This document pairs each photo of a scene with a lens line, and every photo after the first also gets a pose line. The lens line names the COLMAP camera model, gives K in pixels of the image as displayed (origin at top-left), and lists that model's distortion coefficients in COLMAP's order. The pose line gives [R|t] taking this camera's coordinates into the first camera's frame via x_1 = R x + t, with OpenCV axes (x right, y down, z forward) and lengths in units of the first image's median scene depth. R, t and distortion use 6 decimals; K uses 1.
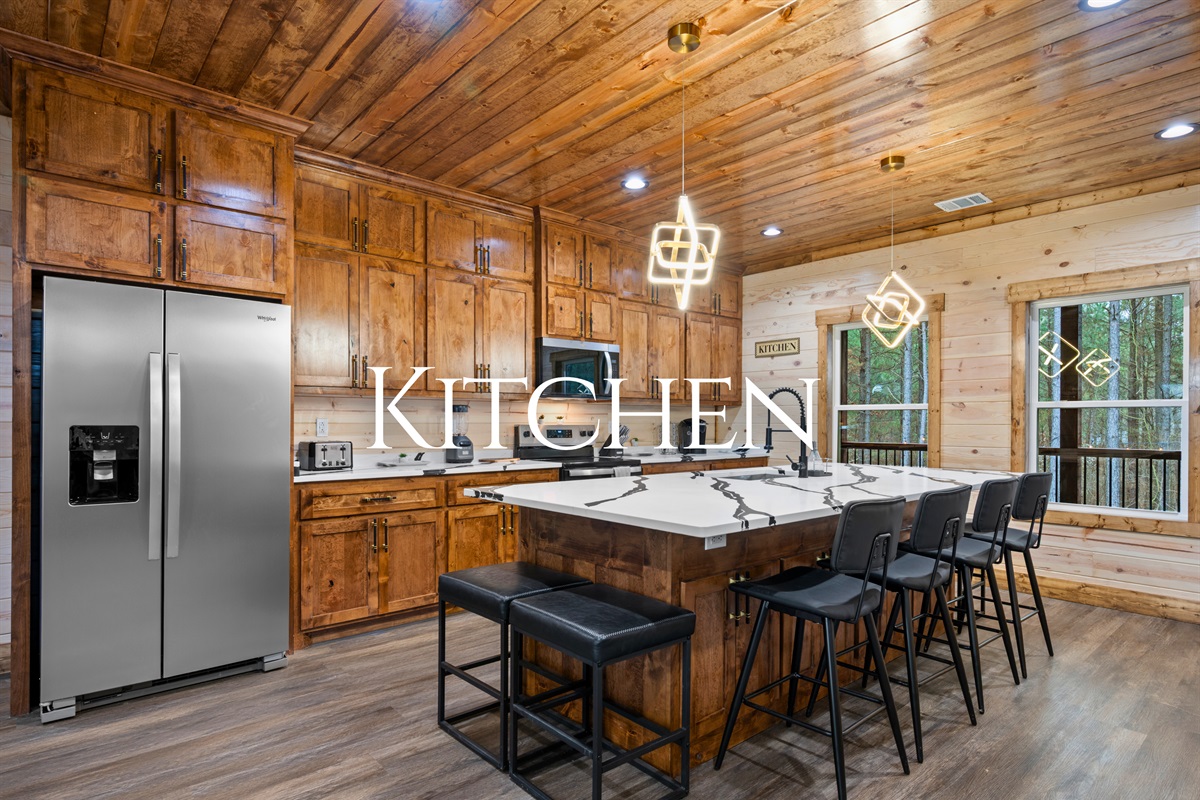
lens RADIAL K [[641.6, 0, 600.6], [0, 641.6, 423.3], [0, 0, 1]] dist [-0.002093, 0.000068]
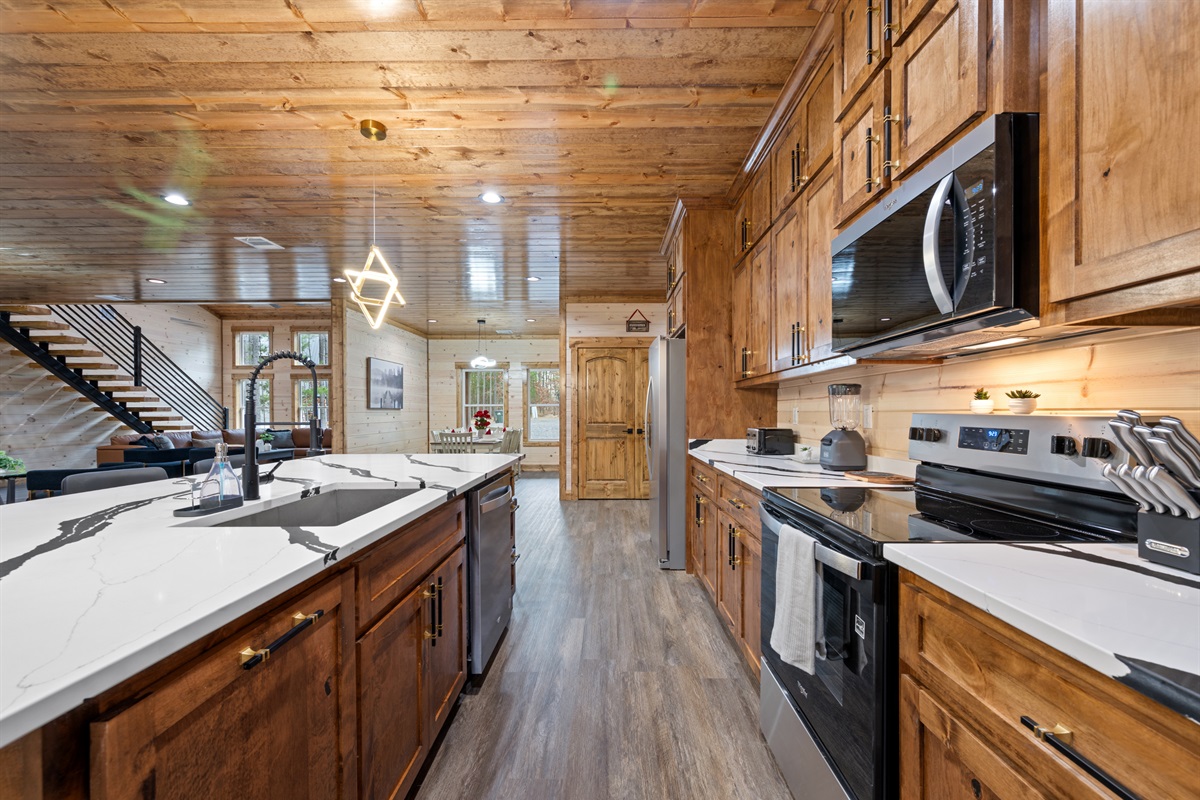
lens RADIAL K [[483.6, 0, 605.8], [0, 483.6, 412.7], [0, 0, 1]] dist [0.000278, 0.000077]
pose [[-0.663274, 0.002062, -0.748374, 0.466369], [0.002175, 0.999997, 0.000828, 0.000853], [0.748373, -0.001079, -0.663277, 1.662295]]
